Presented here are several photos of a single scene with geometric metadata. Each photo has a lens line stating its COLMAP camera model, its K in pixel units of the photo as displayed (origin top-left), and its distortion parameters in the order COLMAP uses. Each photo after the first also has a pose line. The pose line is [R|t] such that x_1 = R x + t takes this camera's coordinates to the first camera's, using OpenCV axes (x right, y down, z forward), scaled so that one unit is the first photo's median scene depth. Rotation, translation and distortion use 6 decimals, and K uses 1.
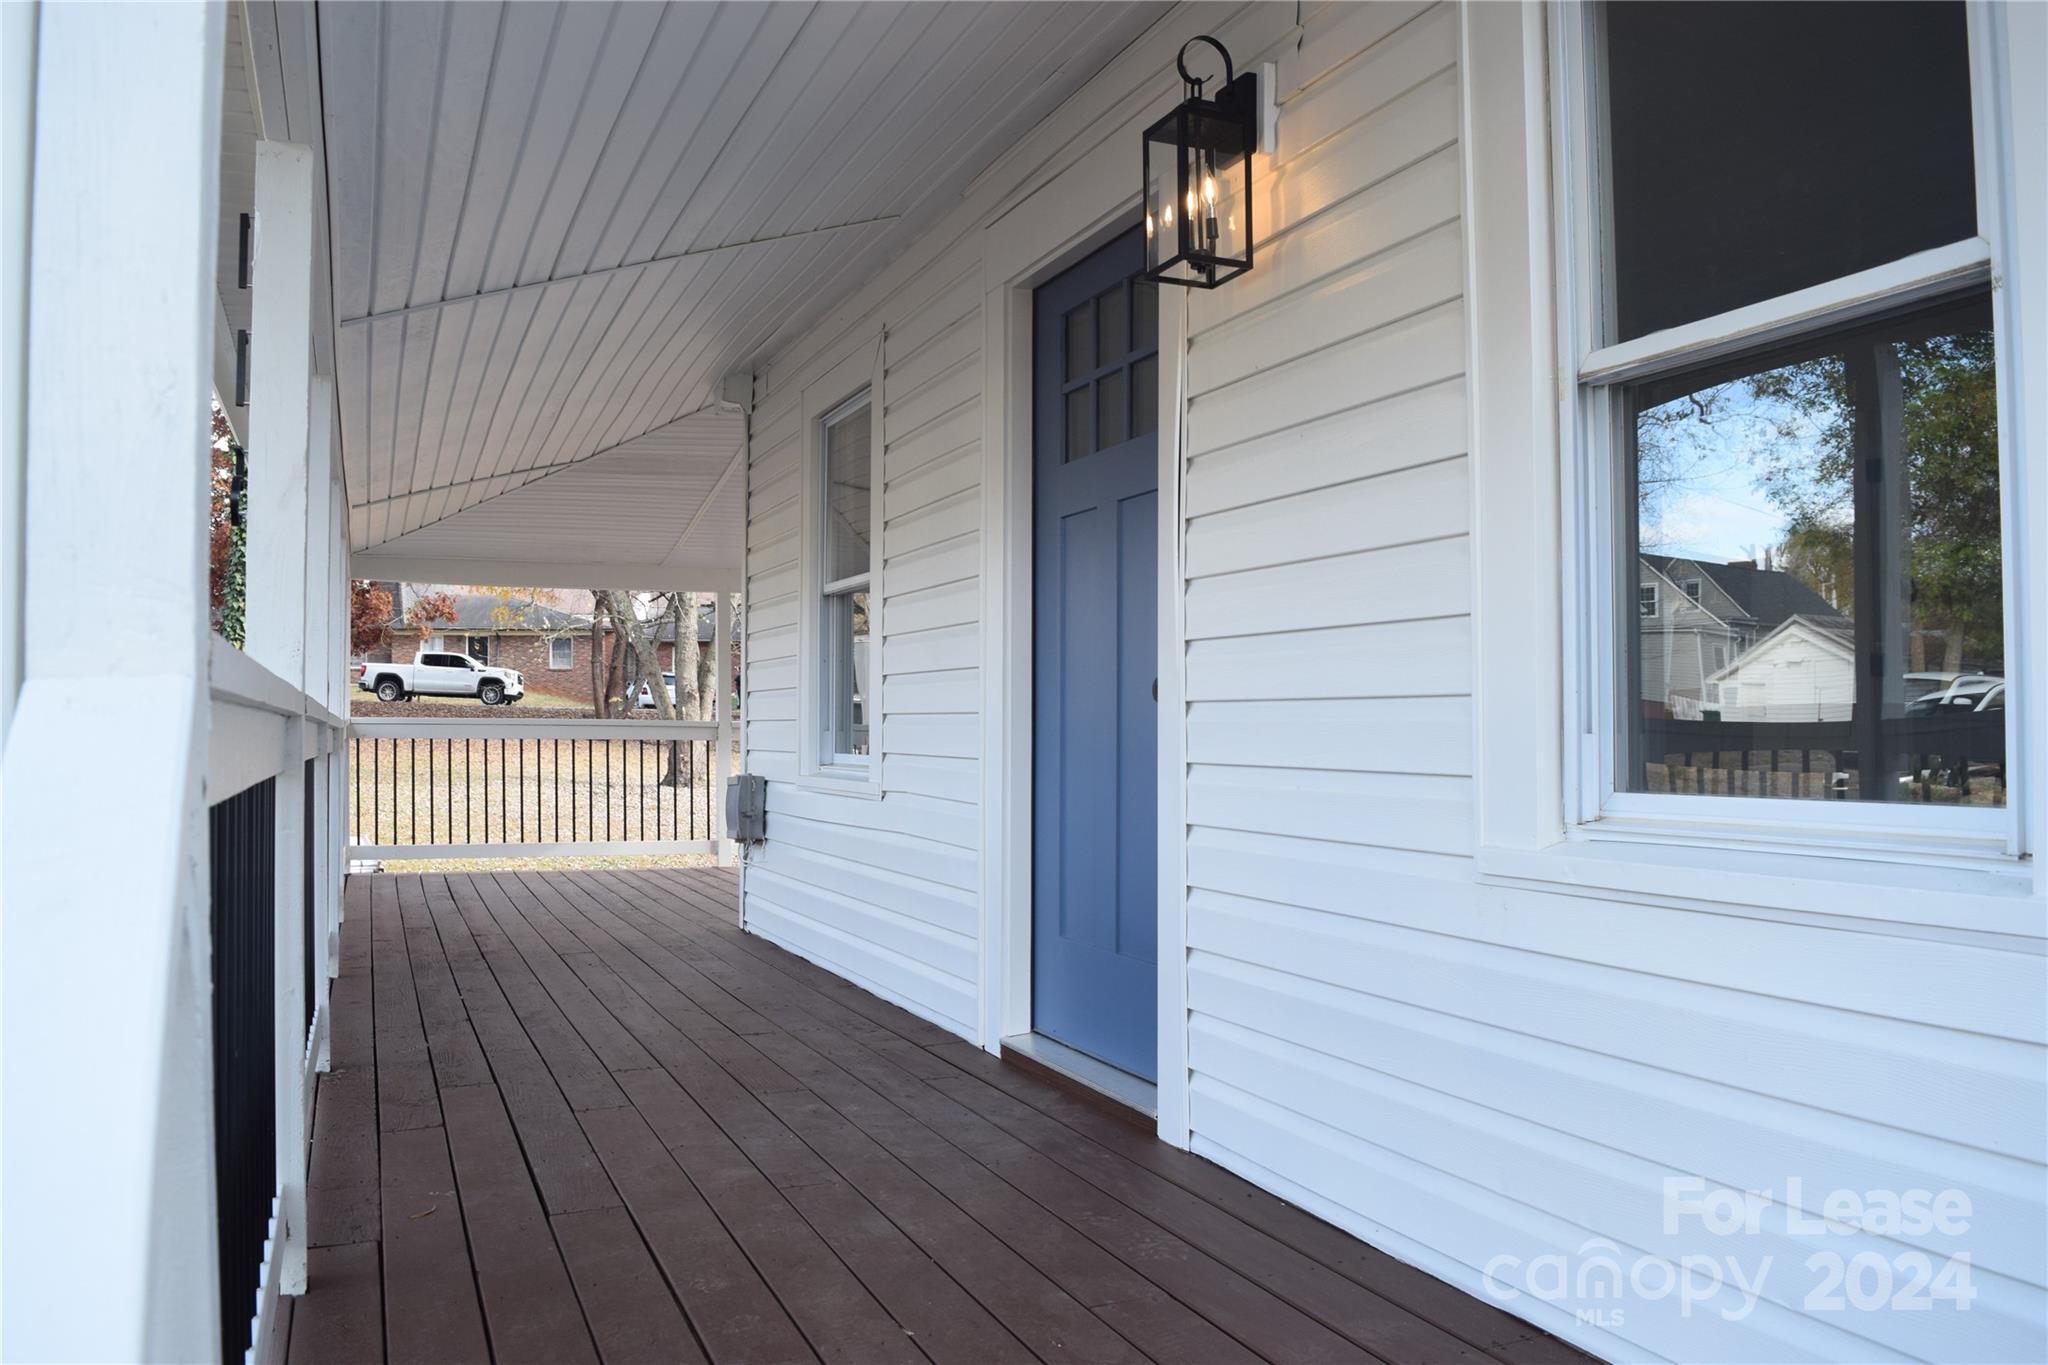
lens RADIAL K [[1608.1, 0, 1012.1], [0, 1608.1, 674.1], [0, 0, 1]] dist [-0.095968, 0.024022]
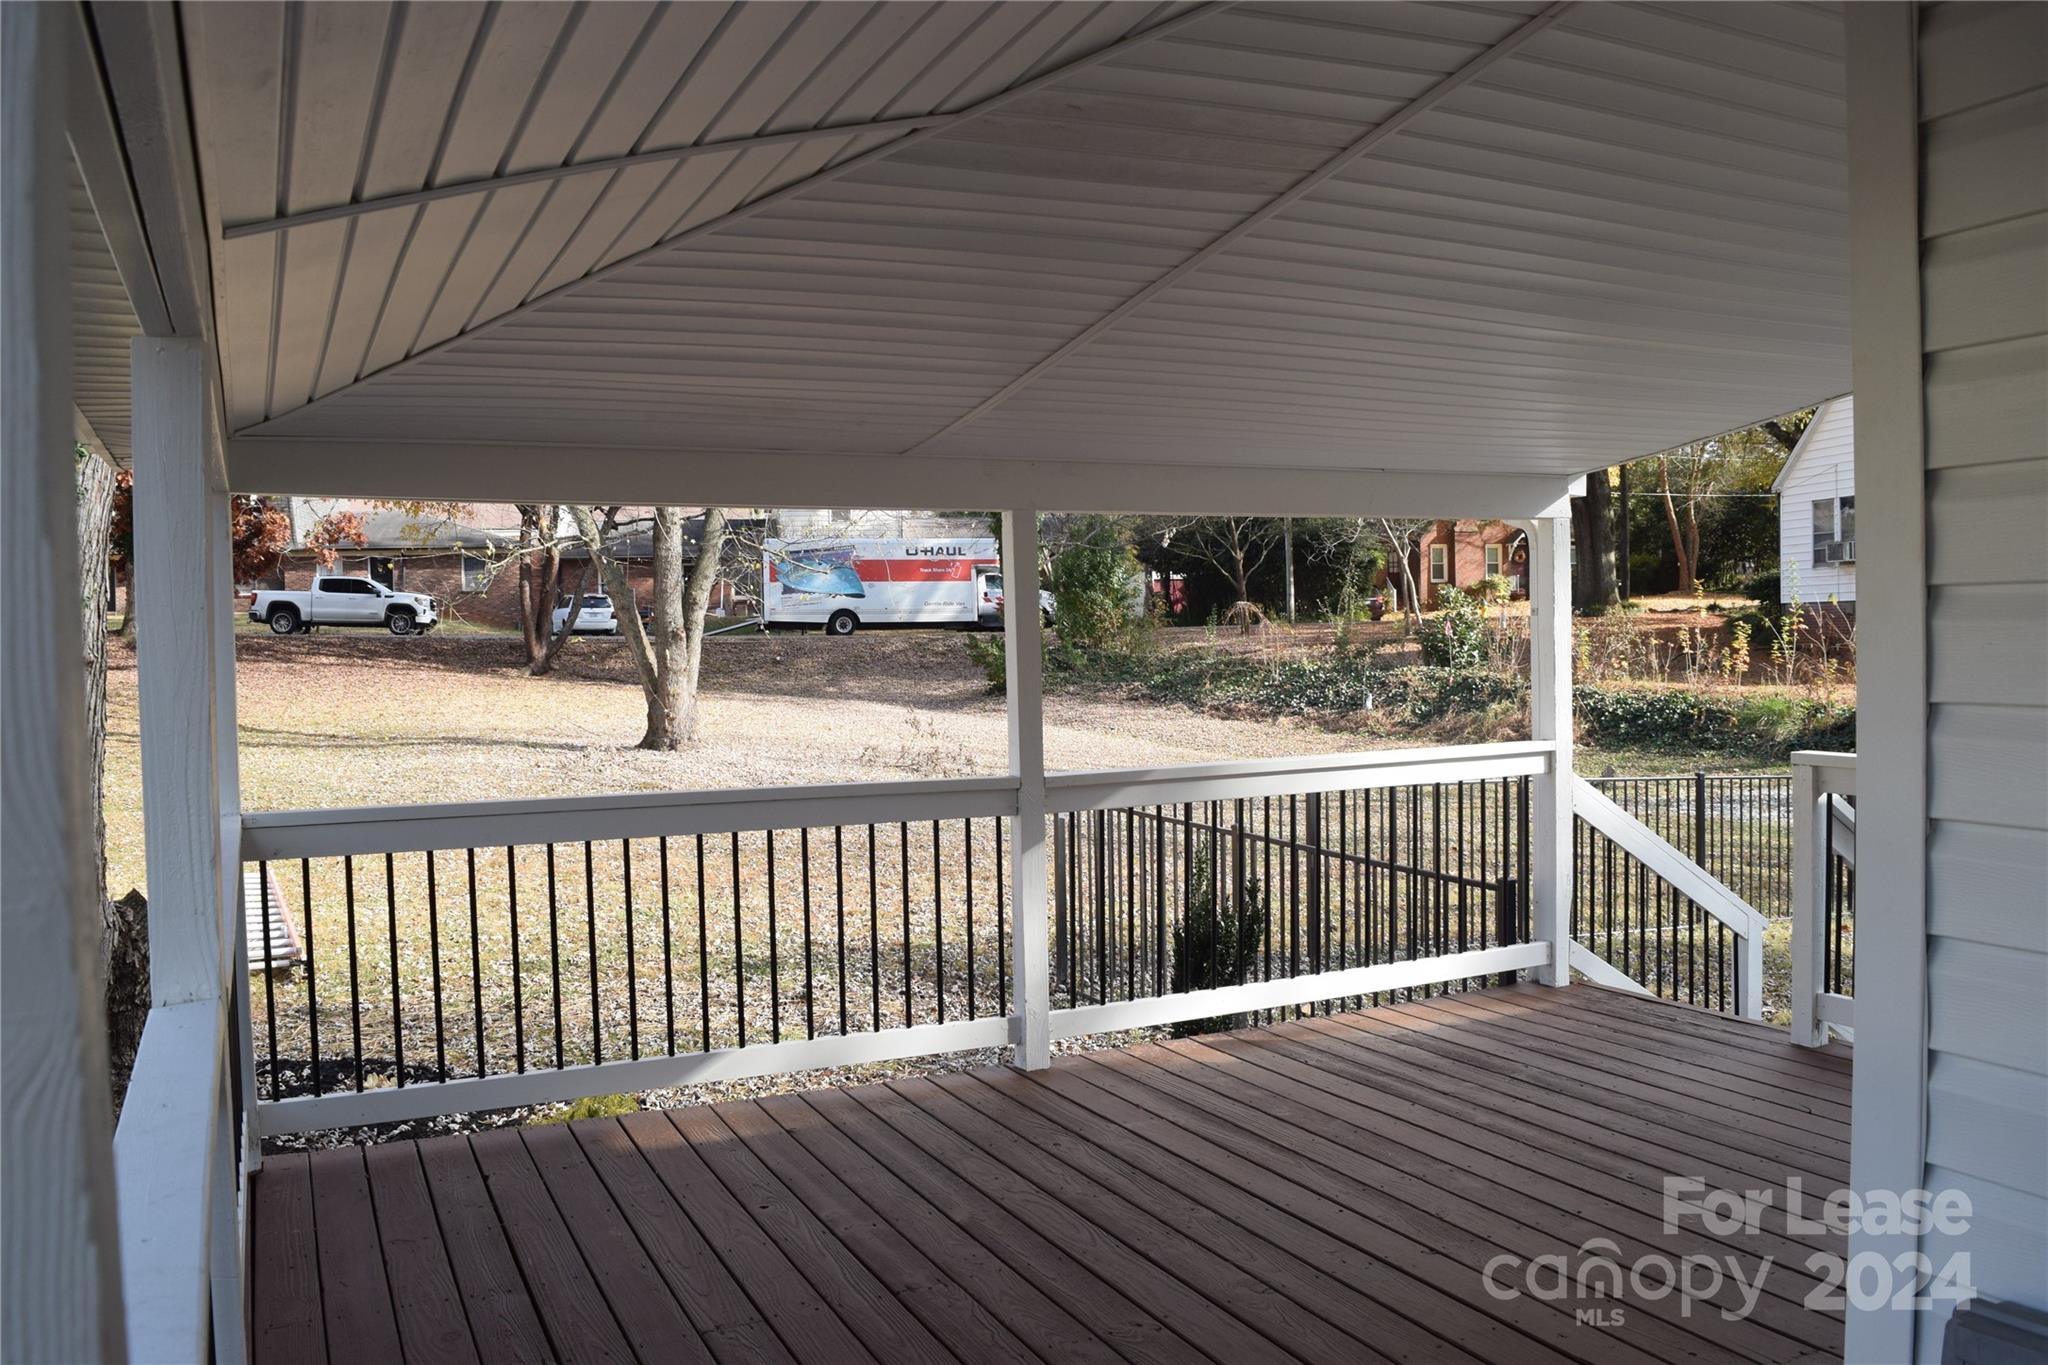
lens RADIAL K [[1584.8, 0, 1024.0], [0, 1584.8, 682.5], [0, 0, 1]] dist [-0.071167, 0.003060]
pose [[0.997363, -0.021140, 0.069427, -0.038764], [0.016613, 0.997737, 0.065149, -0.005498], [-0.070647, -0.063823, 0.995457, 0.093275]]
